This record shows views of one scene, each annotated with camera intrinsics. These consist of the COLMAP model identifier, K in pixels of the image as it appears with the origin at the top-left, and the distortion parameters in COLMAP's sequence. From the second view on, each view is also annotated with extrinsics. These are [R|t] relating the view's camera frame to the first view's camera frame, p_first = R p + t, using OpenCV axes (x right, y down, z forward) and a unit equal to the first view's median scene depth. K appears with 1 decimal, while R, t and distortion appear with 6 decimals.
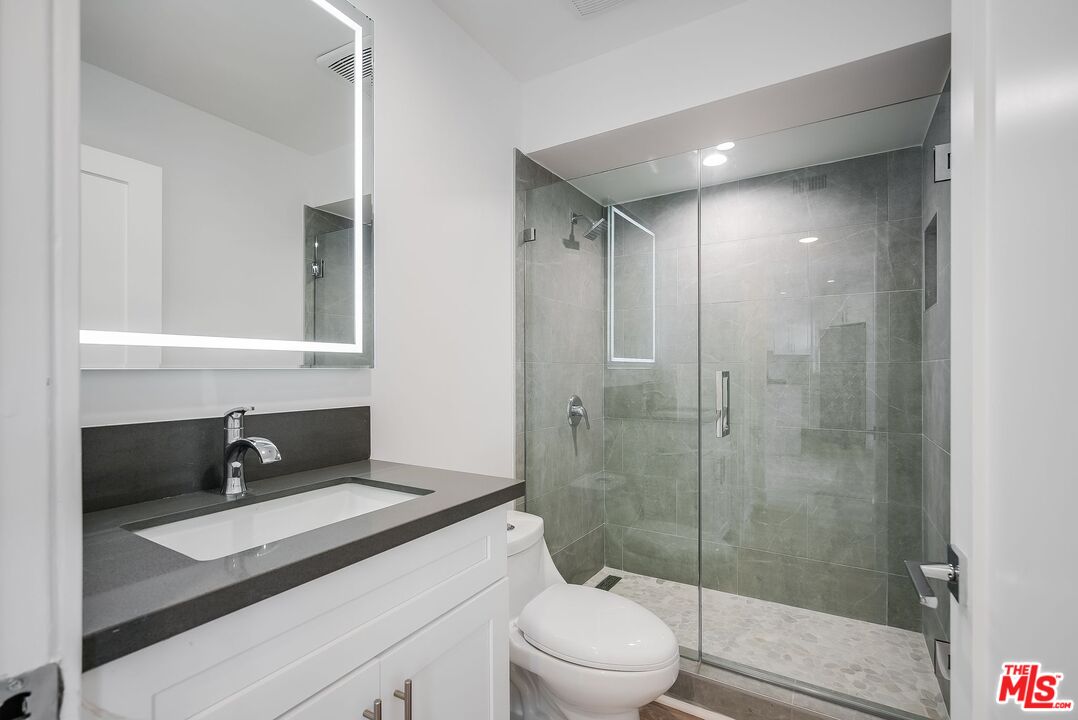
lens RADIAL K [[489.5, 0, 543.0], [0, 489.5, 365.3], [0, 0, 1]] dist [-0.004956, -0.000163]
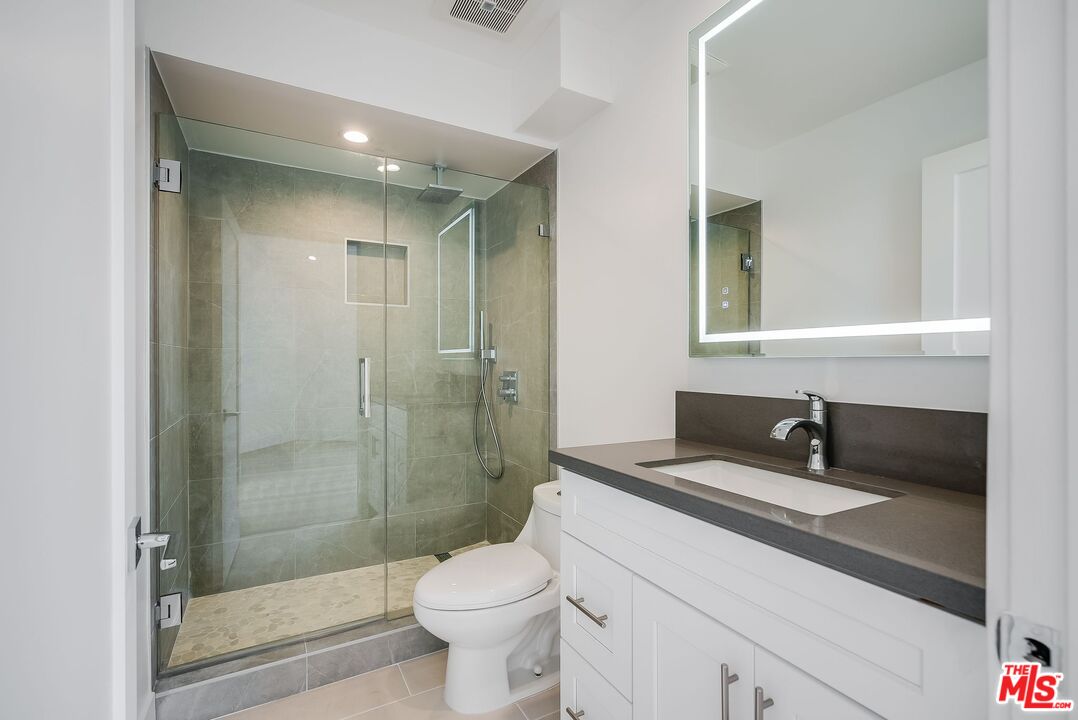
lens RADIAL K [[489.5, 0, 545.7], [0, 489.5, 360.3], [0, 0, 1]] dist [-0.004956, -0.000163]
pose [[-0.481131, 0.005389, -0.876632, 0.638309], [0.012268, 0.999925, -0.000586, 0.008835], [0.876563, -0.011037, -0.481161, 0.998952]]
